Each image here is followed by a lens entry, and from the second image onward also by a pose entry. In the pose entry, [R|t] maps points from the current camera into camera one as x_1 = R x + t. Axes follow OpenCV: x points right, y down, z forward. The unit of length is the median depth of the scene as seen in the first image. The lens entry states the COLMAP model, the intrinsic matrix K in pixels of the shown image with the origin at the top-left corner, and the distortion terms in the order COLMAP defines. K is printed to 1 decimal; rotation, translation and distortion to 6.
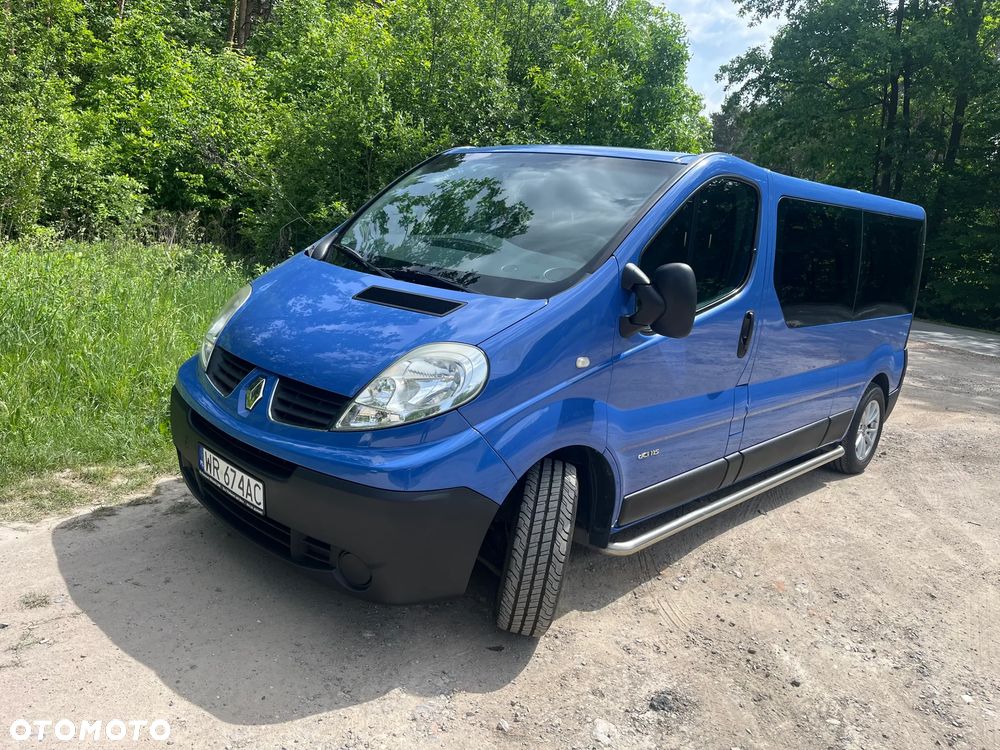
lens RADIAL K [[761.7, 0, 492.8], [0, 761.7, 367.2], [0, 0, 1]] dist [0.072770, -0.103123]
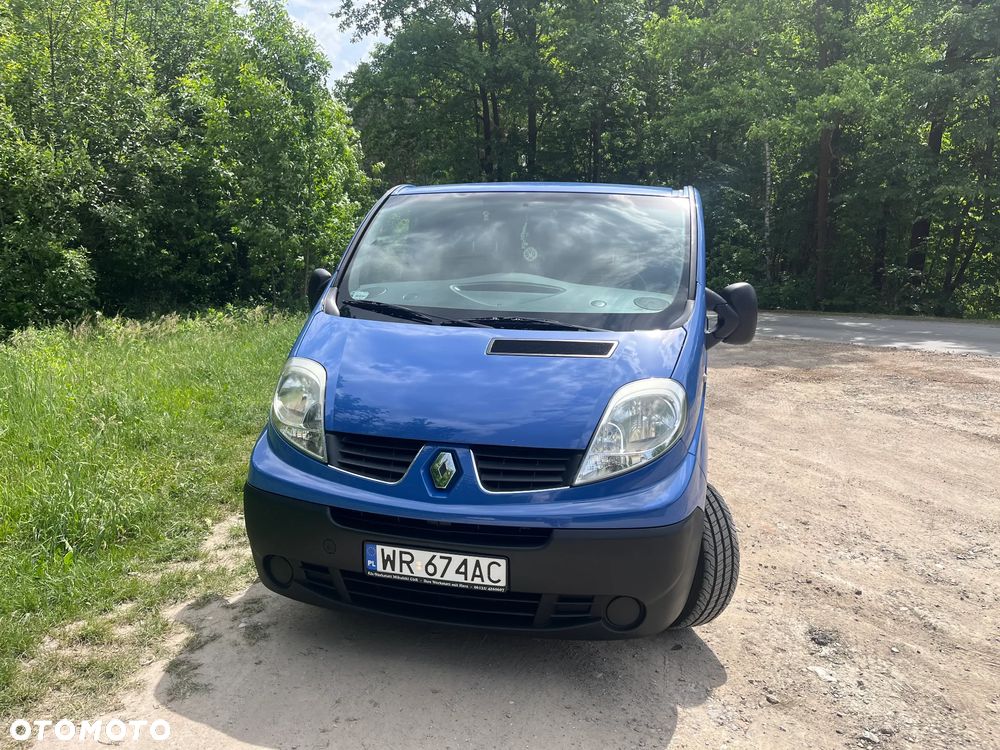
lens RADIAL K [[758.8, 0, 513.5], [0, 758.8, 375.5], [0, 0, 1]] dist [0.079942, -0.117451]
pose [[0.848323, -0.168922, 0.501810, -0.619520], [0.166844, 0.984743, 0.049435, -0.100694], [-0.502505, 0.041787, 0.863564, 0.140912]]
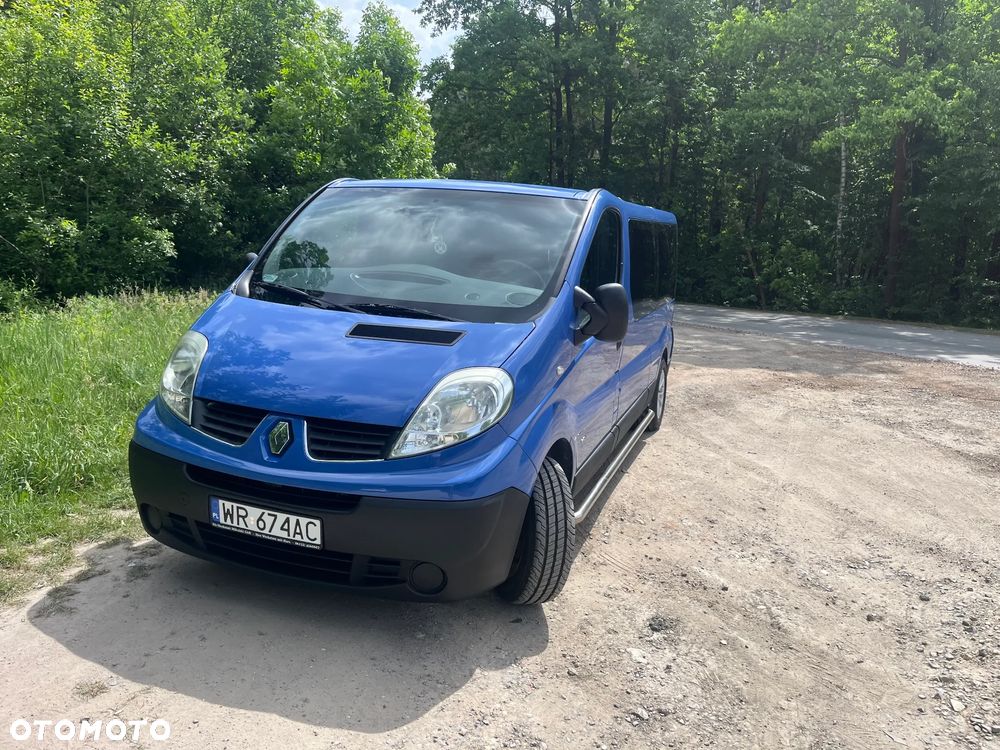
lens RADIAL K [[764.8, 0, 513.9], [0, 764.8, 358.3], [0, 0, 1]] dist [0.062509, -0.096435]
pose [[0.906381, -0.113842, 0.406833, -0.394960], [0.114479, 0.993162, 0.022865, -0.054705], [-0.406655, 0.025850, 0.913216, -0.076887]]
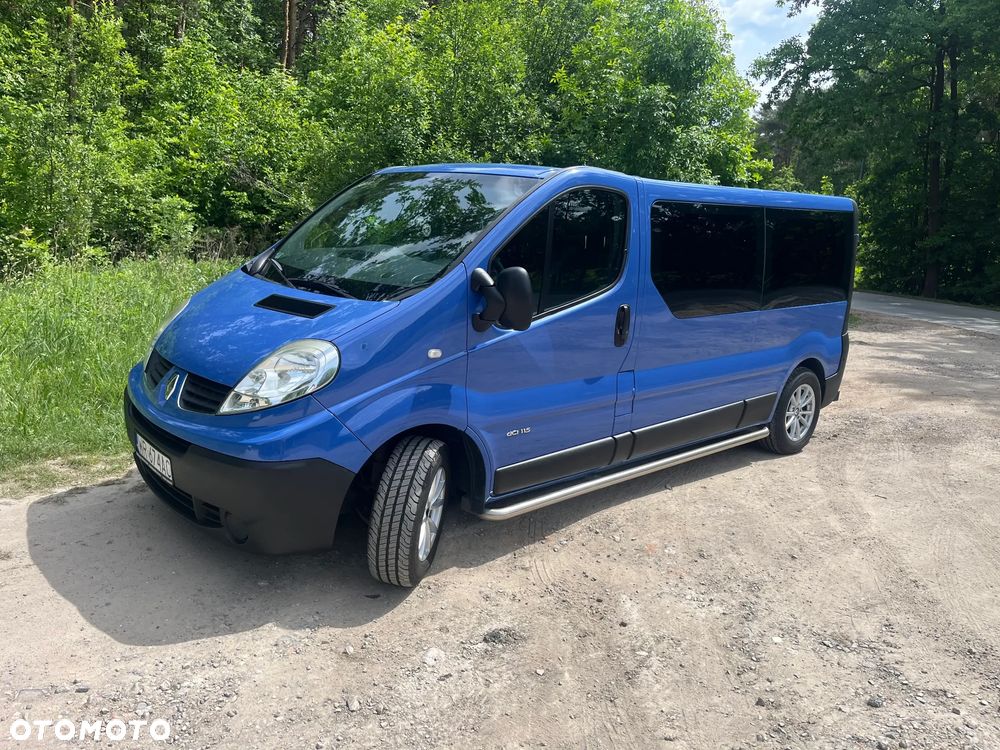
lens RADIAL K [[761.7, 0, 492.8], [0, 761.7, 367.2], [0, 0, 1]] dist [0.072770, -0.103123]
pose [[0.995700, -0.027424, -0.088484, 0.277908], [0.027325, 0.999624, -0.002332, 0.017908], [0.088515, -0.000096, 0.996075, -0.152577]]
